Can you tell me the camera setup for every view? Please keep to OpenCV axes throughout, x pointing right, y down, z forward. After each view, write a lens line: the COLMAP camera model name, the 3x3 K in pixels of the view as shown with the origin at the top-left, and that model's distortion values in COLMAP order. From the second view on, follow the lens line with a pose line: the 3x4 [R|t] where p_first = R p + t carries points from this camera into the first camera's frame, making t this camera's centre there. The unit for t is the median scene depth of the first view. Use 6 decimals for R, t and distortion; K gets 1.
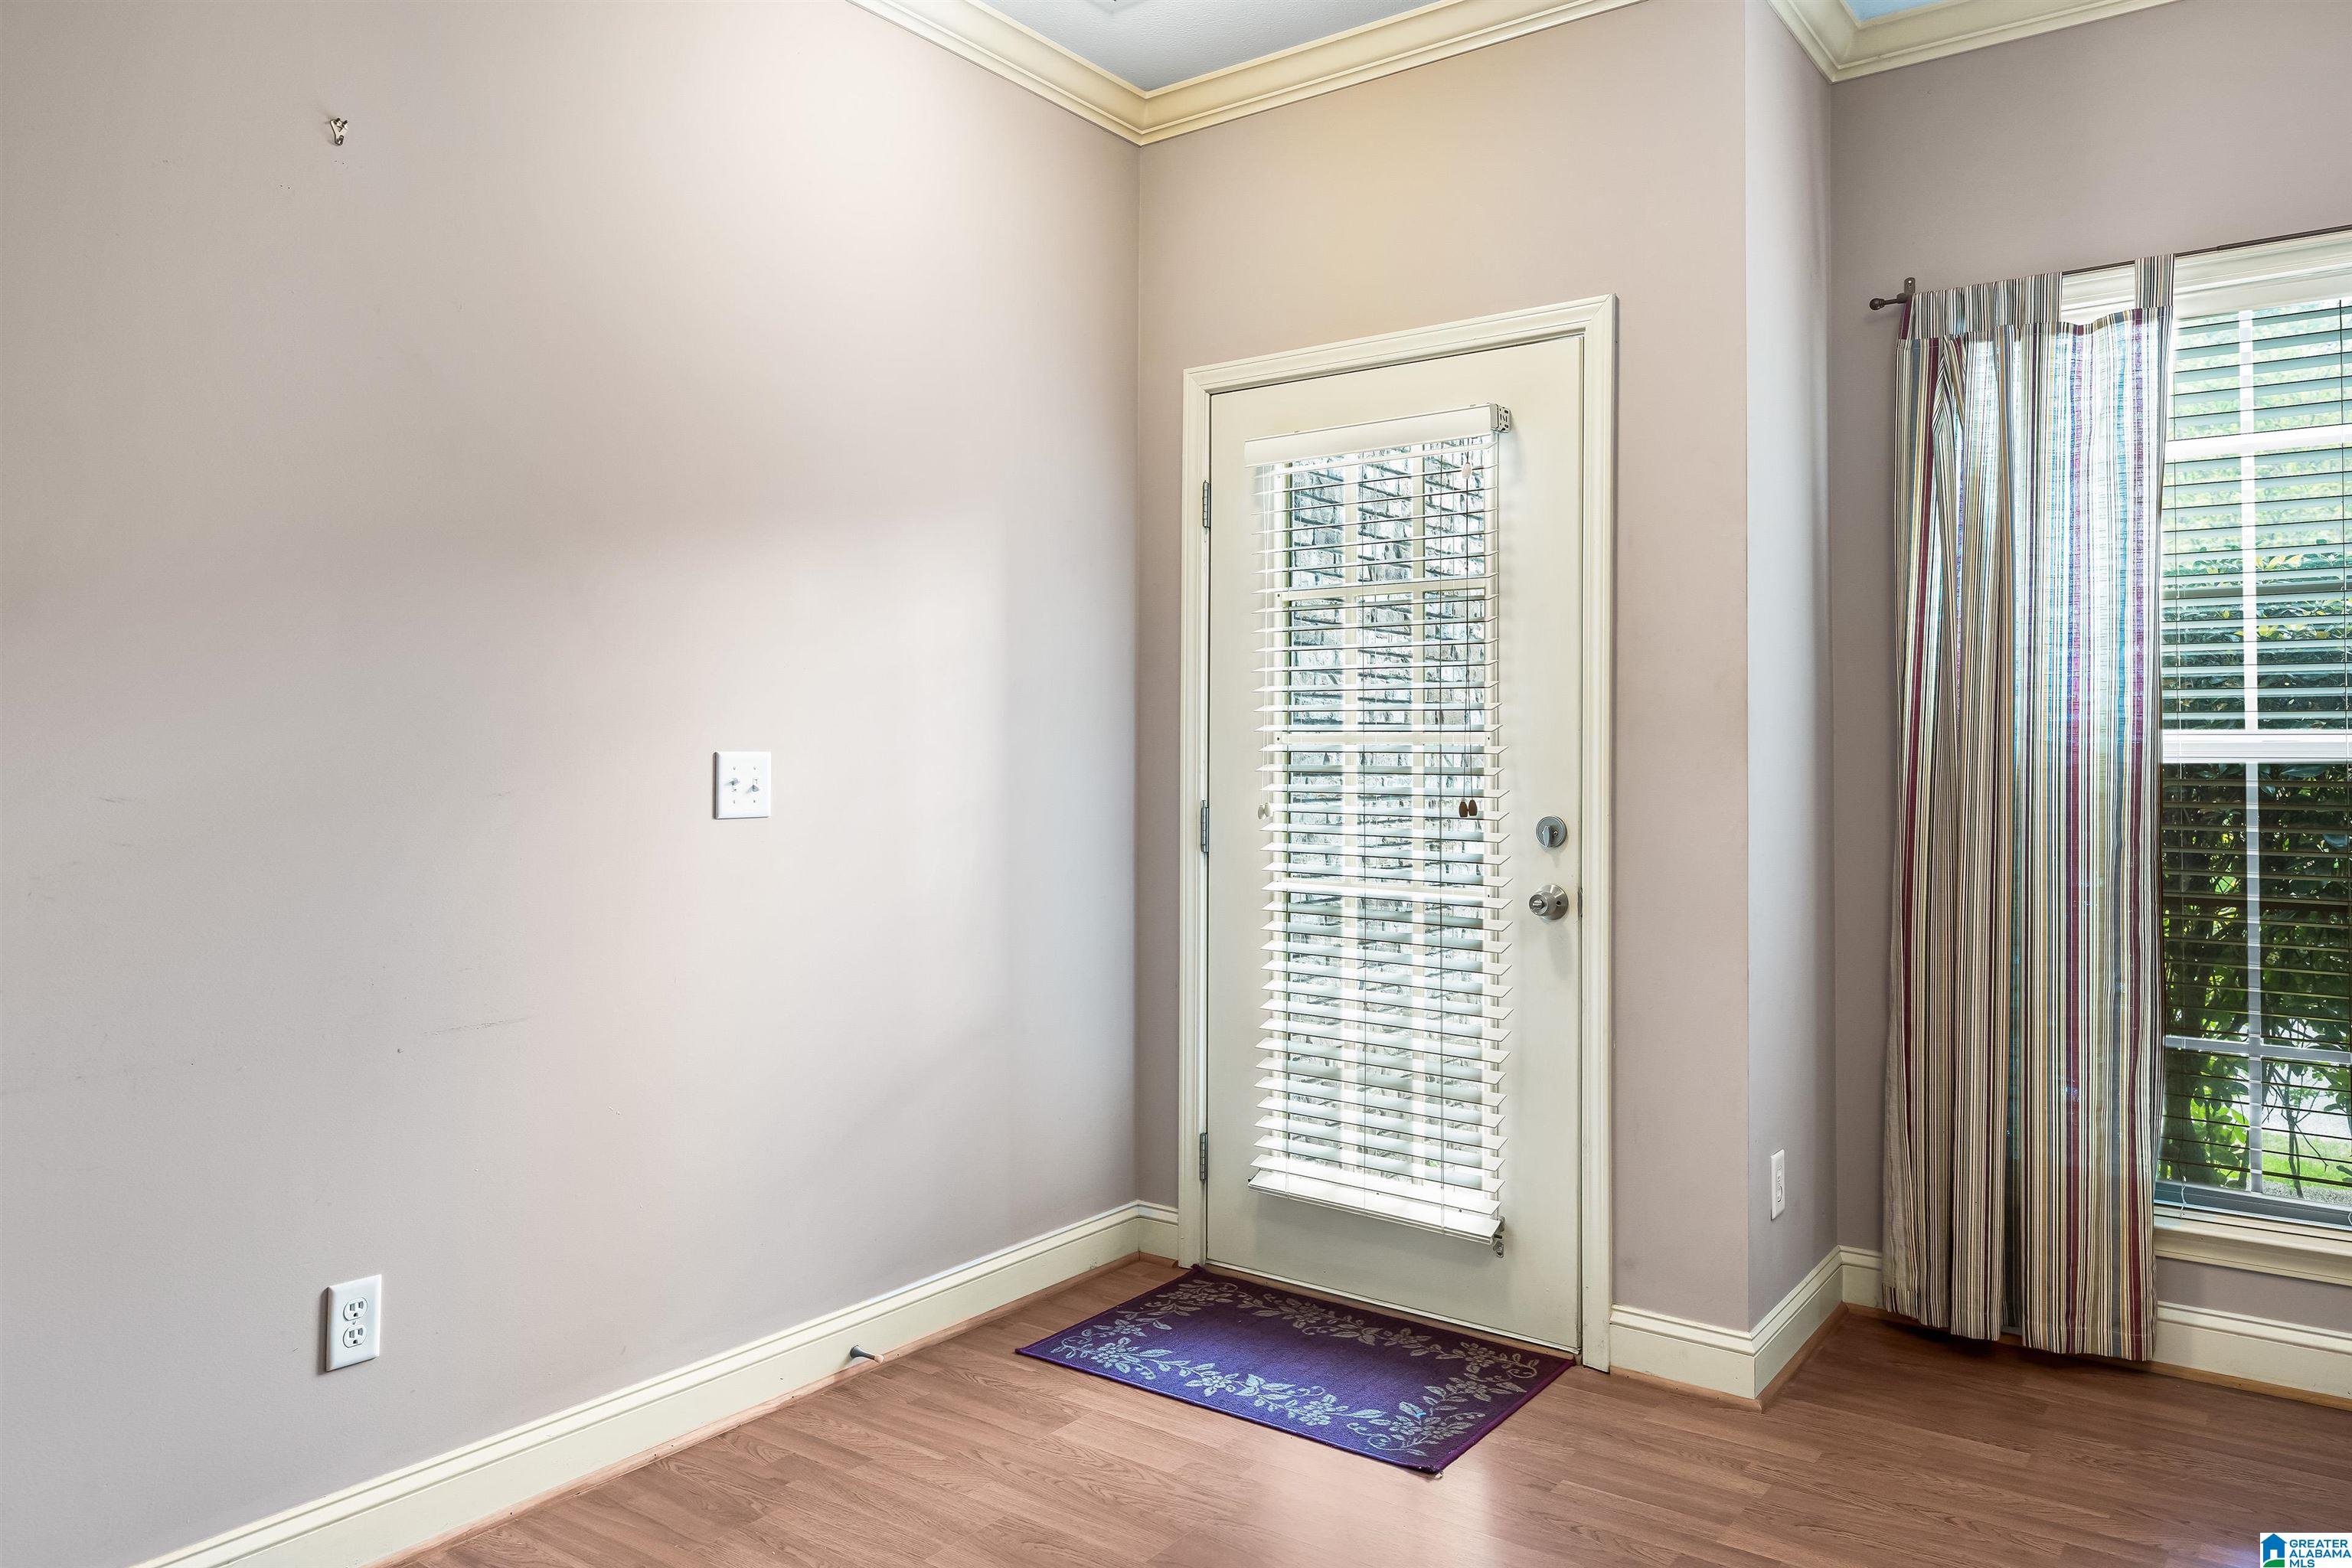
lens RADIAL K [[1579.1, 0, 1178.5], [0, 1579.1, 726.7], [0, 0, 1]] dist [-0.004908, -0.000067]
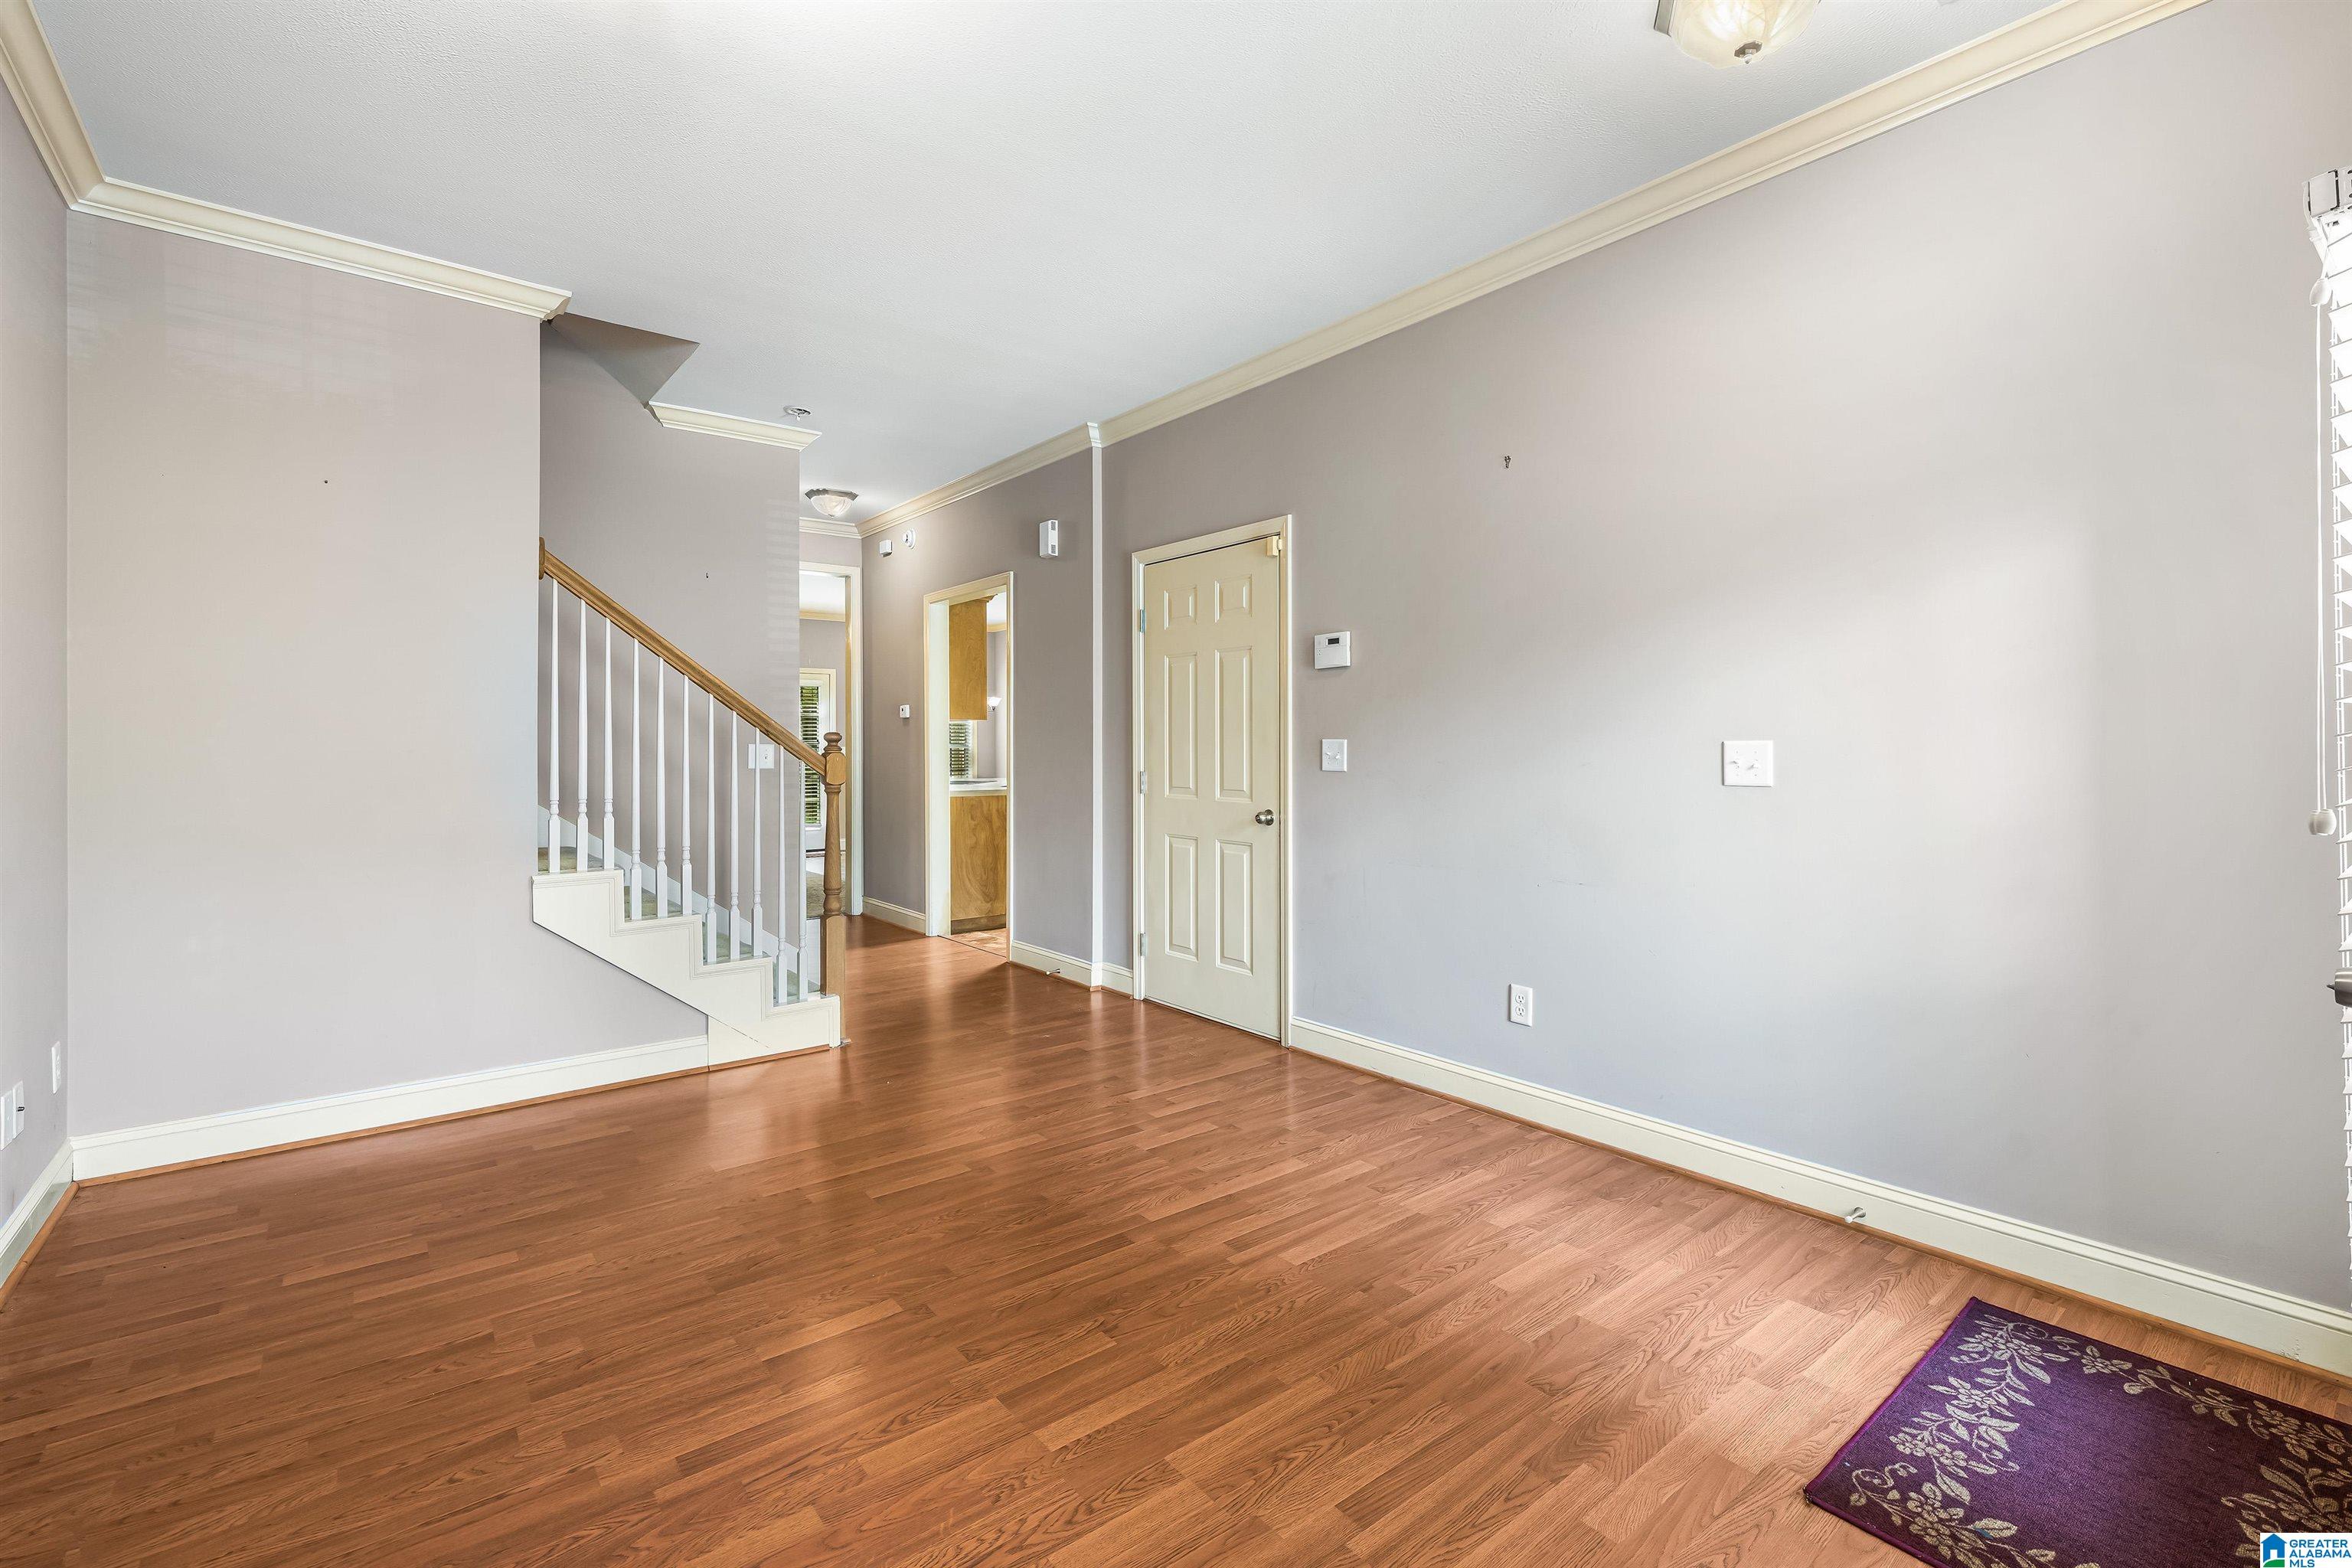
lens RADIAL K [[1045.9, 0, 1183.7], [0, 1045.9, 741.0], [0, 0, 1]] dist [0.001290, 0.000806]
pose [[-0.252083, -0.003225, -0.967700, 0.729317], [0.024353, 0.999657, -0.009675, 0.011617], [0.967399, -0.026006, -0.251918, 0.677743]]
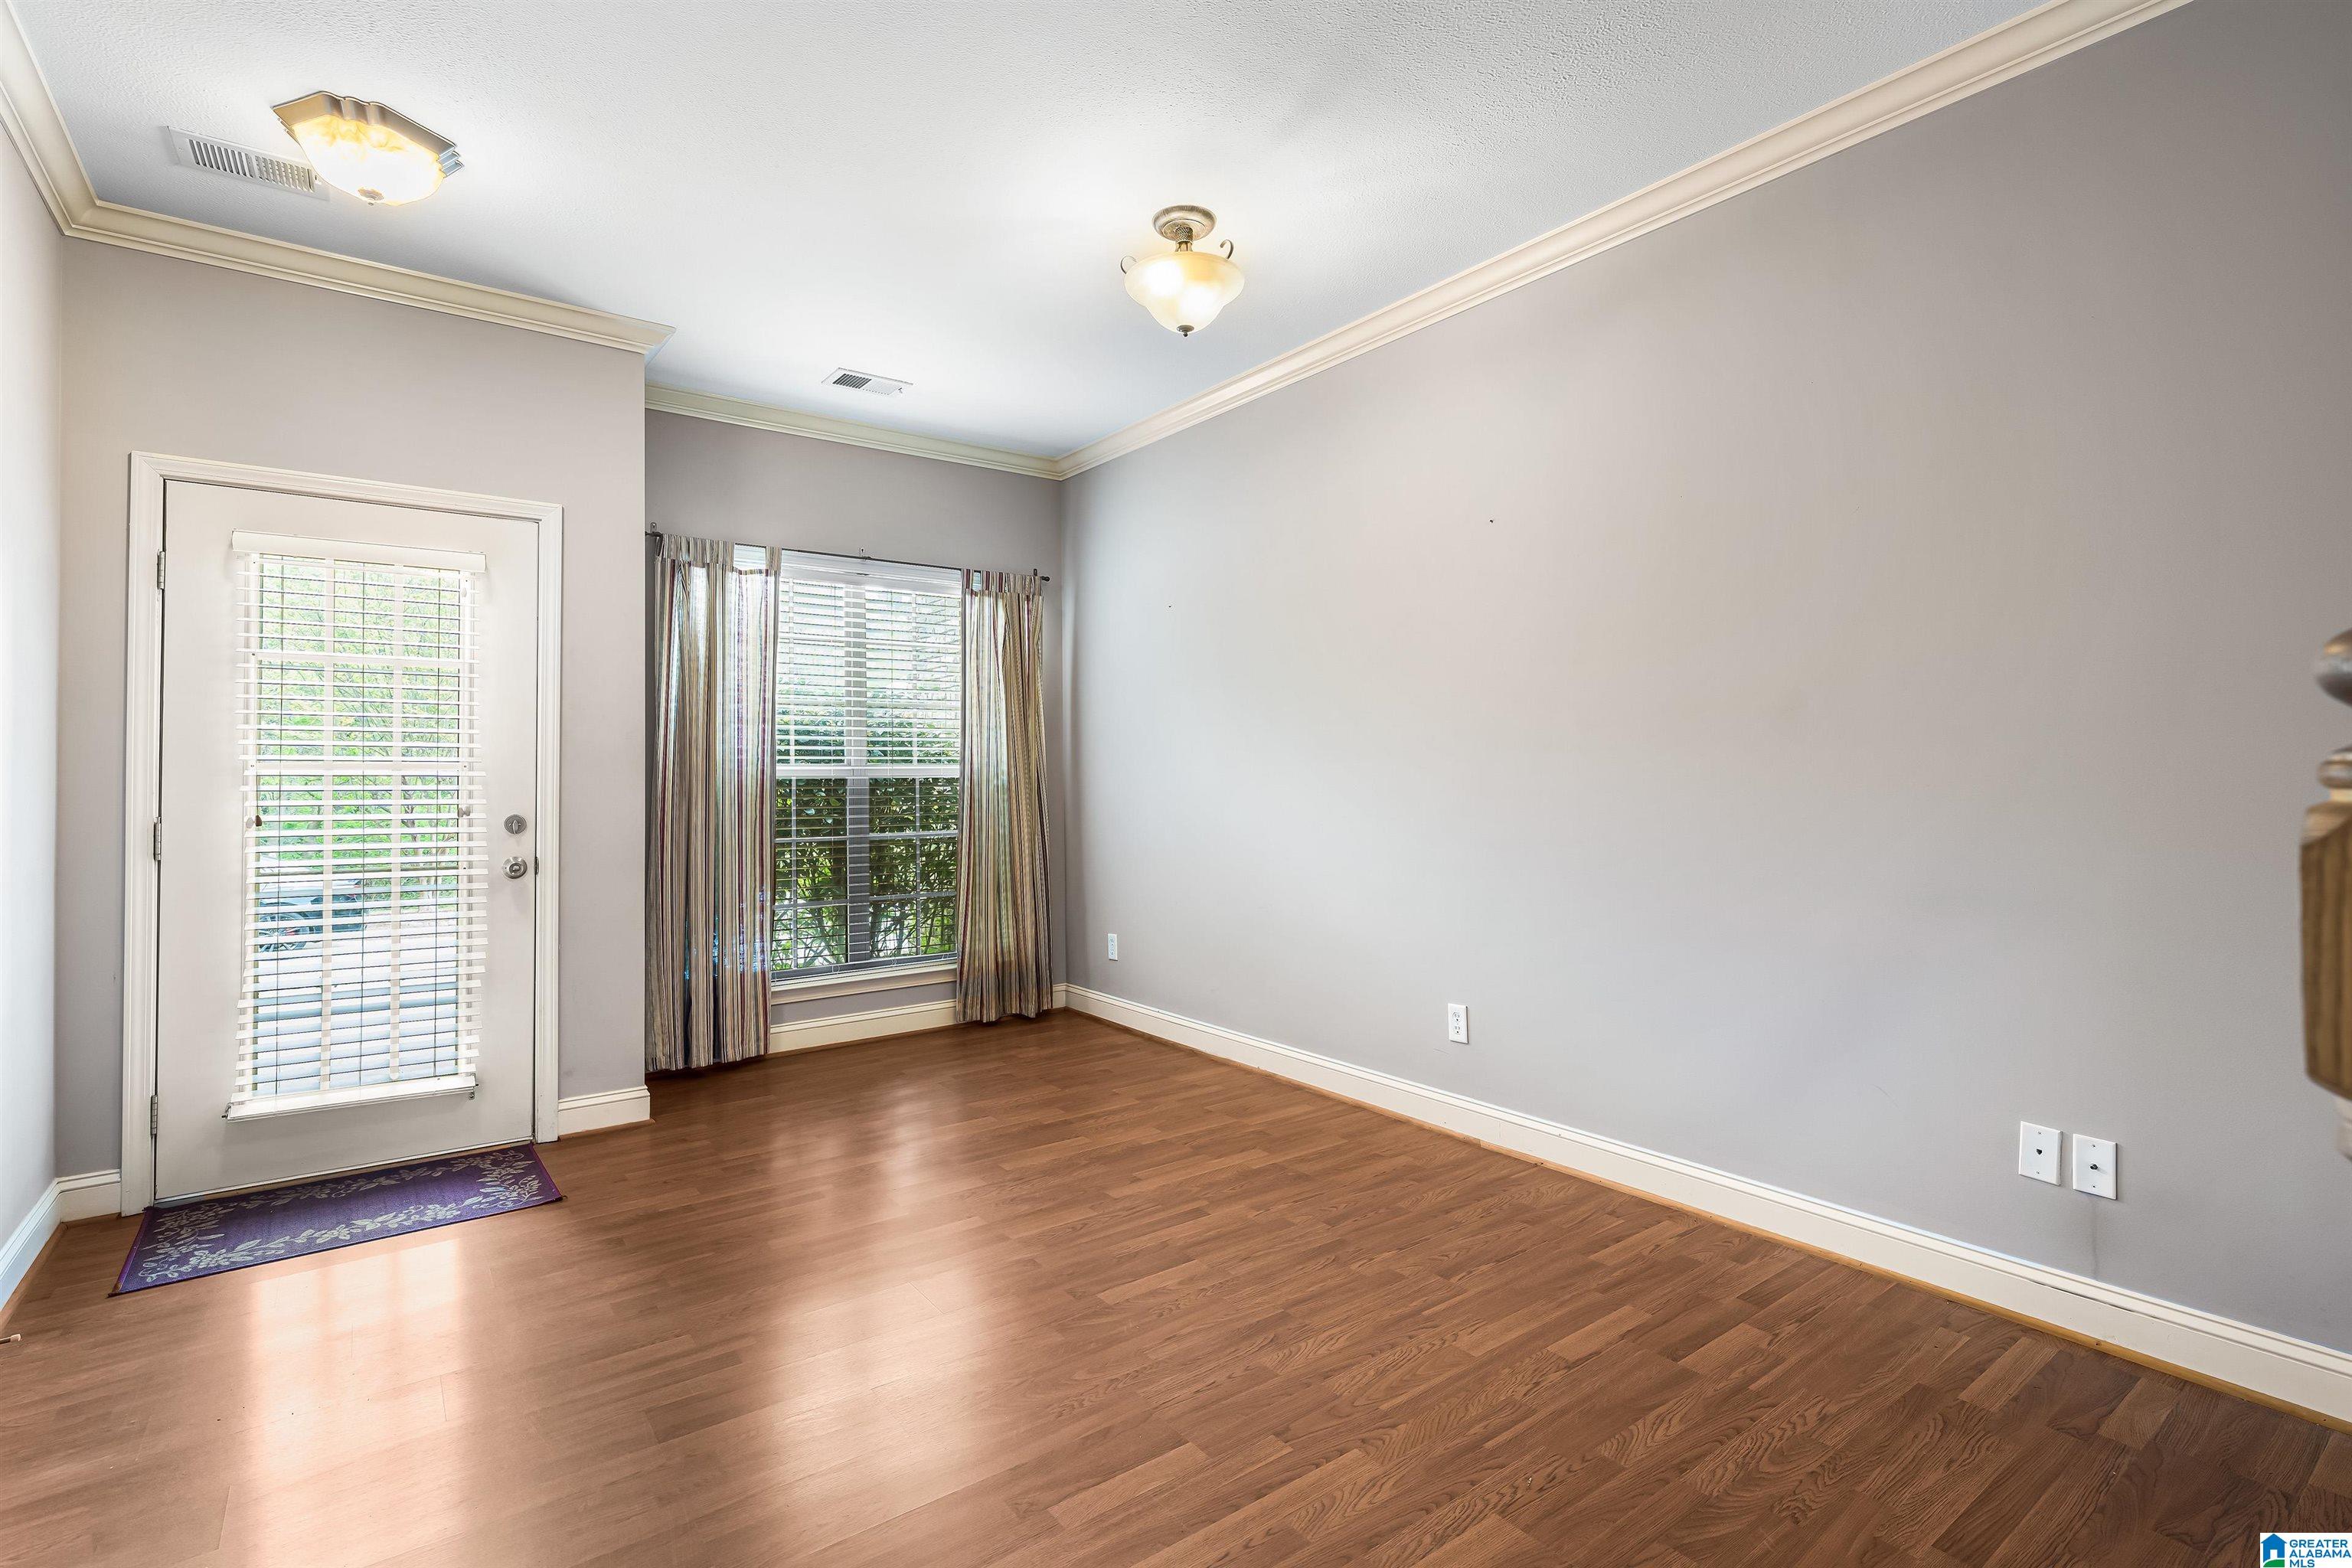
lens RADIAL K [[1101.0, 0, 1184.1], [0, 1101.0, 745.9], [0, 0, 1]] dist [0.000123, -0.000283]
pose [[0.284580, 0.020921, 0.958424, -0.667936], [-0.012226, 0.999760, -0.018193, -0.001890], [-0.958574, -0.006541, 0.284767, 0.018458]]
